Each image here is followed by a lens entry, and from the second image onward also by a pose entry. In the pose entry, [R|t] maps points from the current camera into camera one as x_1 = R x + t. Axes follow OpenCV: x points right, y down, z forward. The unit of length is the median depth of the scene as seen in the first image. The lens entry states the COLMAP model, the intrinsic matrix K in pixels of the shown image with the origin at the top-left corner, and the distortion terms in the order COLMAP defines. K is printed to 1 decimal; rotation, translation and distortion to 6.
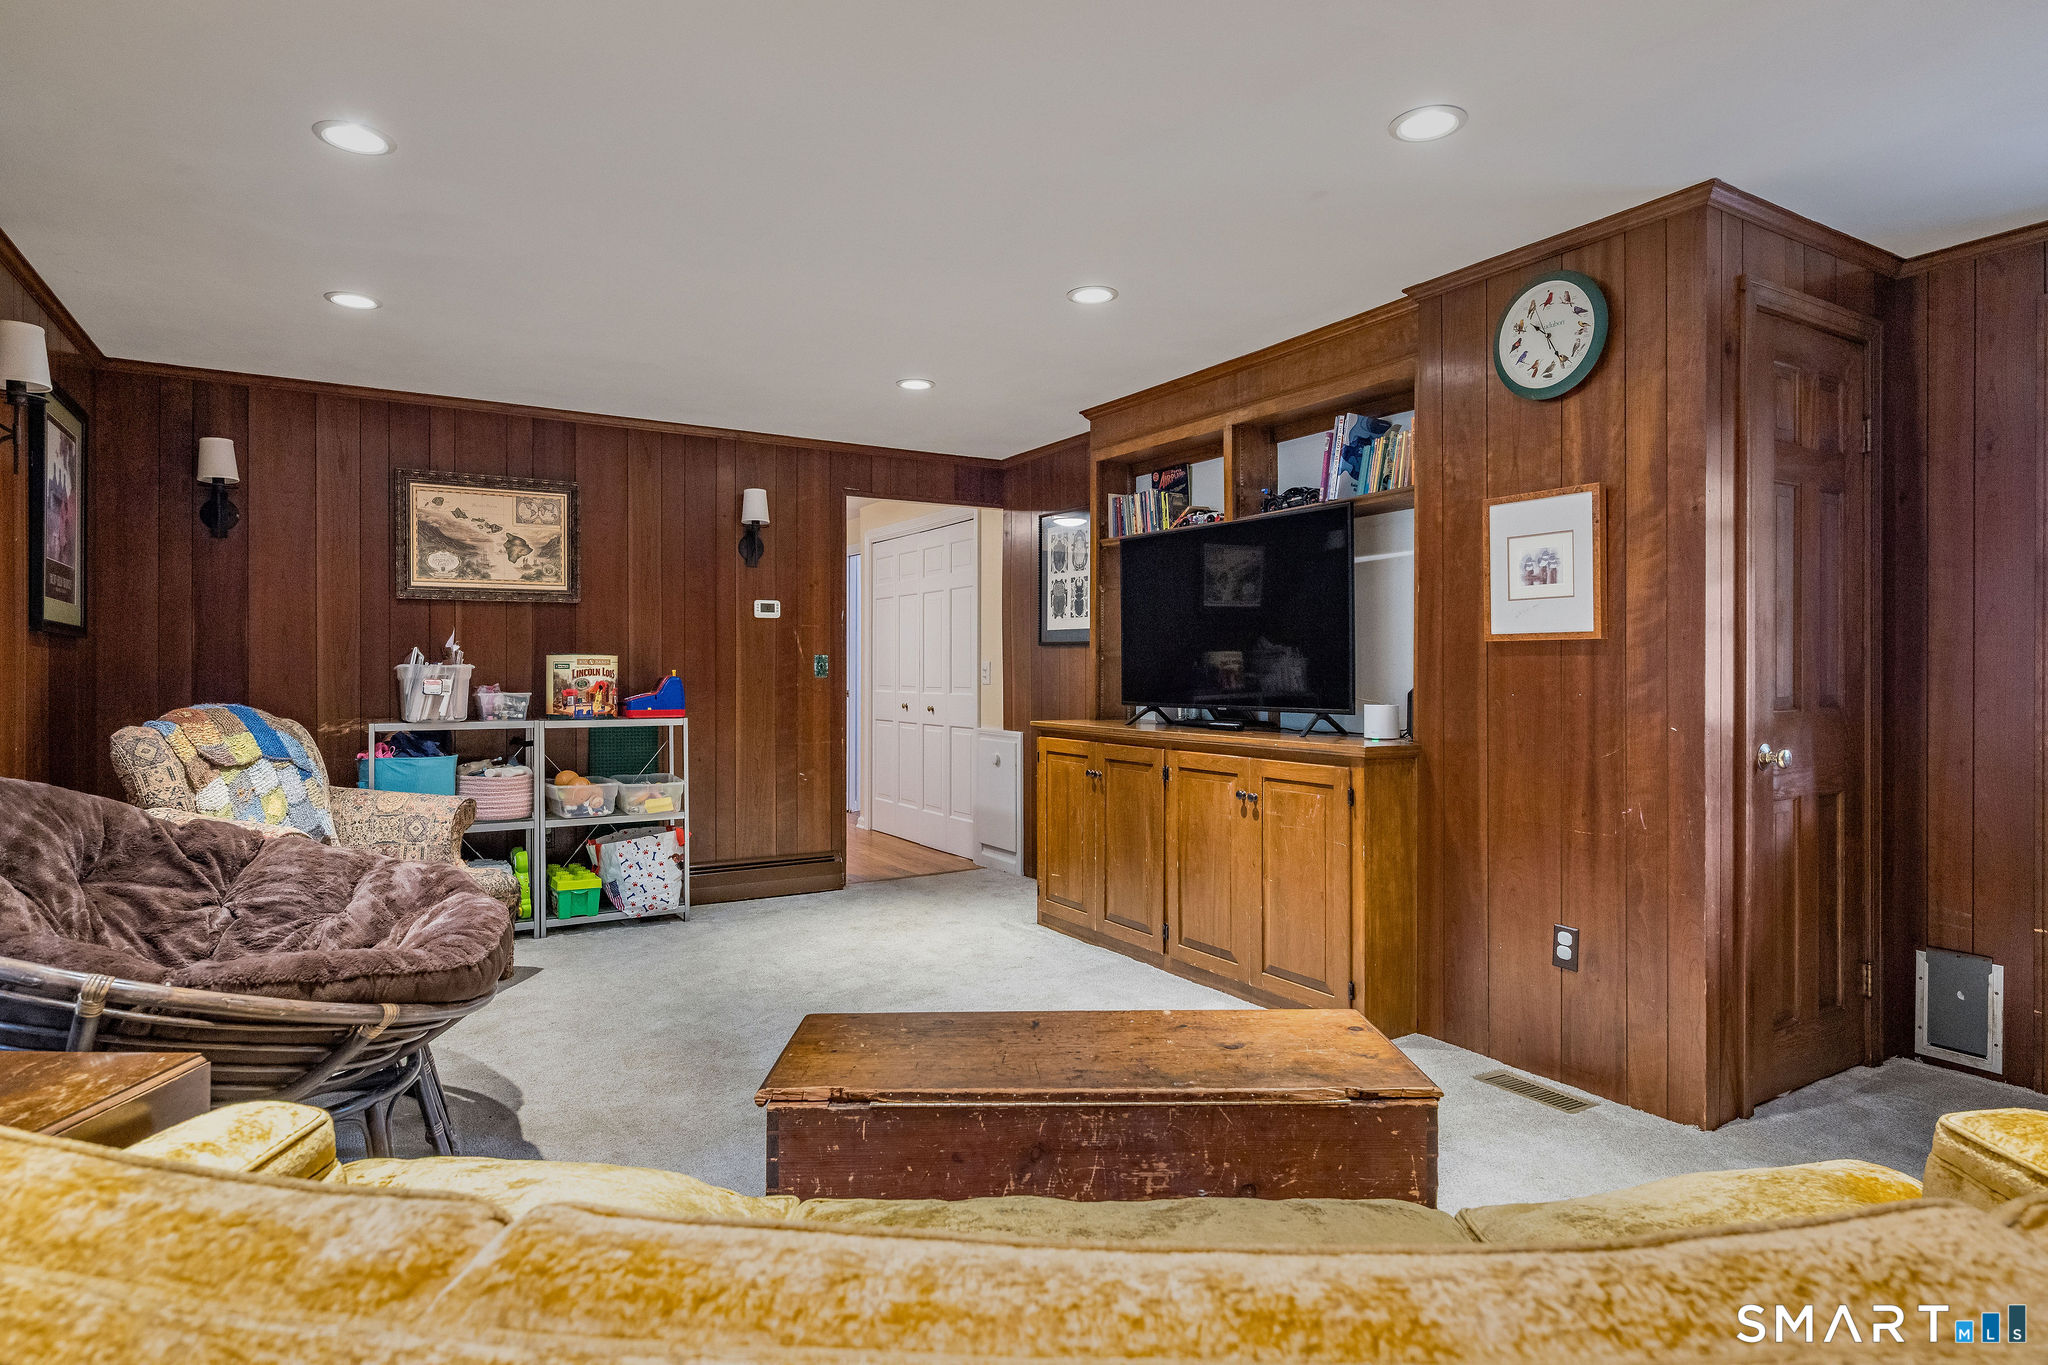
lens RADIAL K [[1064.1, 0, 1024.0], [0, 1064.1, 682.5], [0, 0, 1]] dist [0.002531, 0.000726]
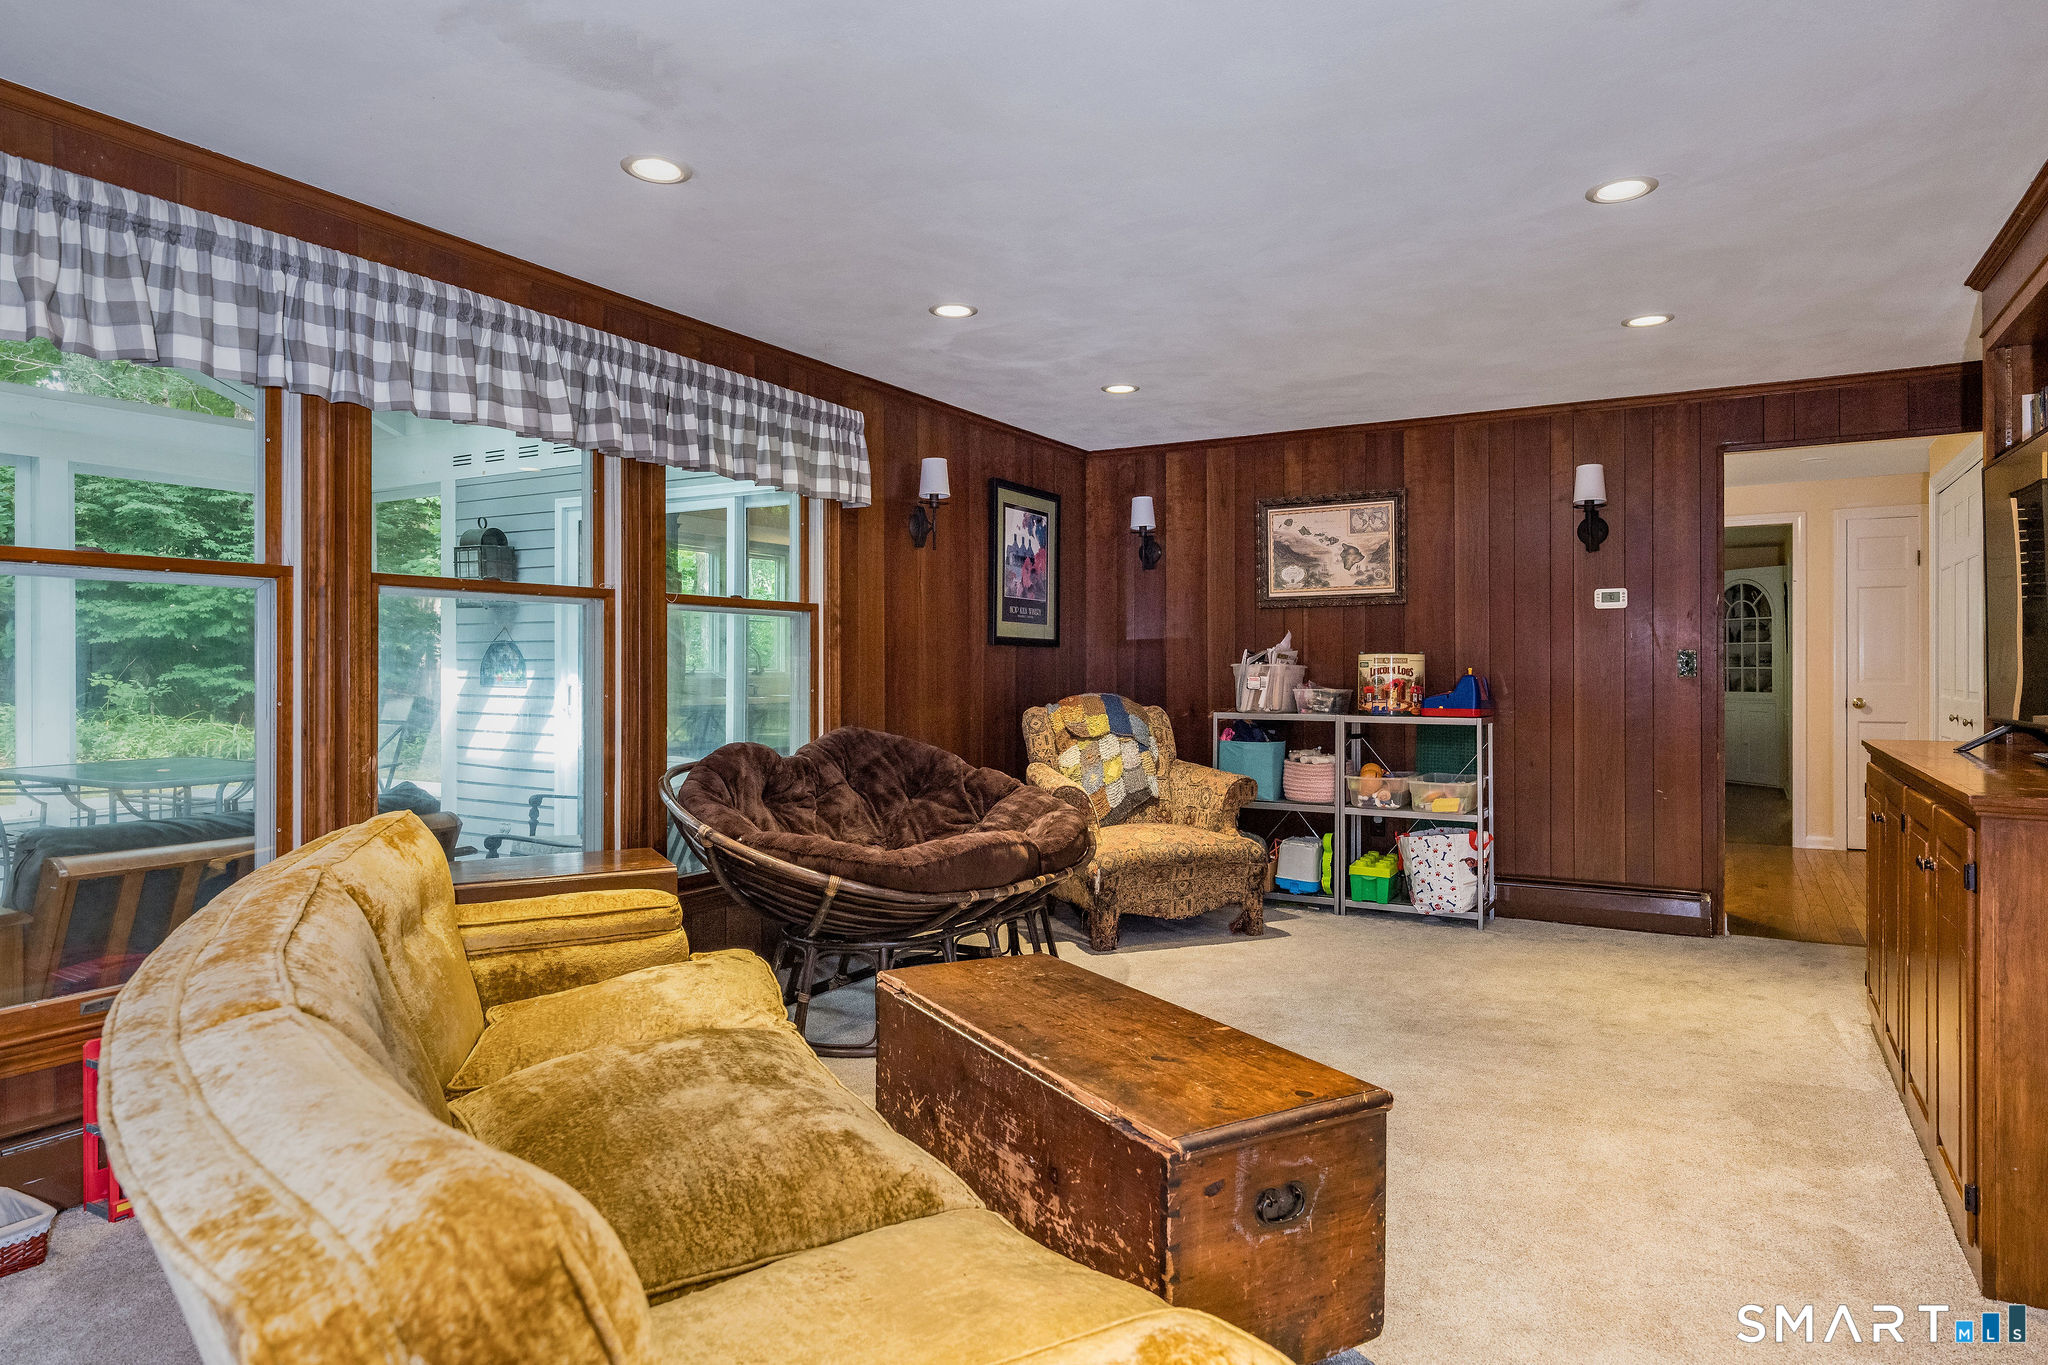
lens RADIAL K [[1126.7, 0, 1030.2], [0, 1126.7, 658.7], [0, 0, 1]] dist [-0.001306, -0.000344]
pose [[0.517881, -0.008467, -0.855411, 0.357560], [-0.008194, 0.999856, -0.014858, -0.001802], [0.855414, 0.014704, 0.517737, 0.128176]]
